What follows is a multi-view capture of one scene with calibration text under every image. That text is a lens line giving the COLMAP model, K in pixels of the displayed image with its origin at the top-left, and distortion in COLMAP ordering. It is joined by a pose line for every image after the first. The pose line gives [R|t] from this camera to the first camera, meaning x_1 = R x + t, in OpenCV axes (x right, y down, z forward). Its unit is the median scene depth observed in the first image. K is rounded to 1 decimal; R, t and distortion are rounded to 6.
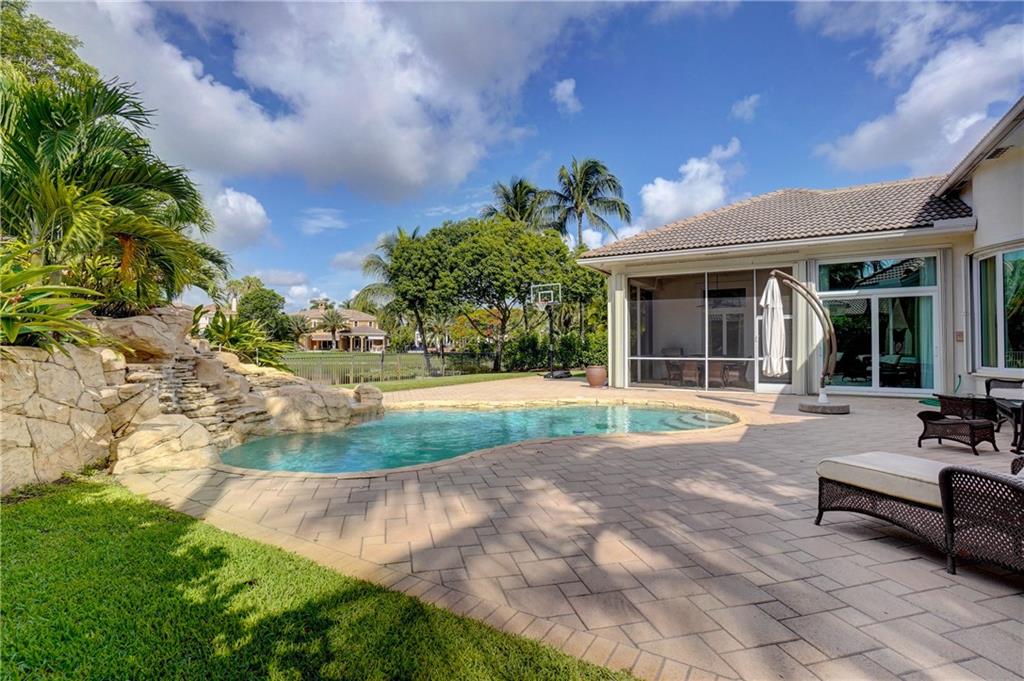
lens RADIAL K [[489.4, 0, 526.6], [0, 489.4, 339.3], [0, 0, 1]] dist [-0.067968, 0.031042]
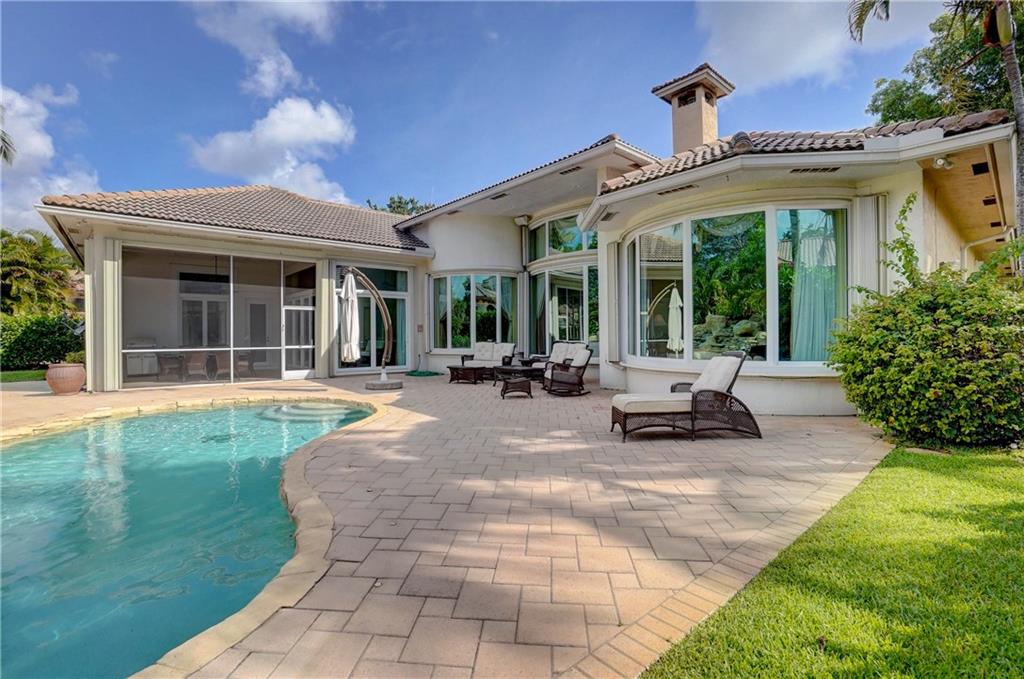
lens RADIAL K [[444.0, 0, 512.0], [0, 444.0, 339.5], [0, 0, 1]] dist [-0.018100, 0.000451]
pose [[0.337547, -0.015597, 0.941179, -0.251915], [-0.009088, 0.999762, 0.019827, 0.001090], [-0.941265, -0.015246, 0.337325, 0.222193]]
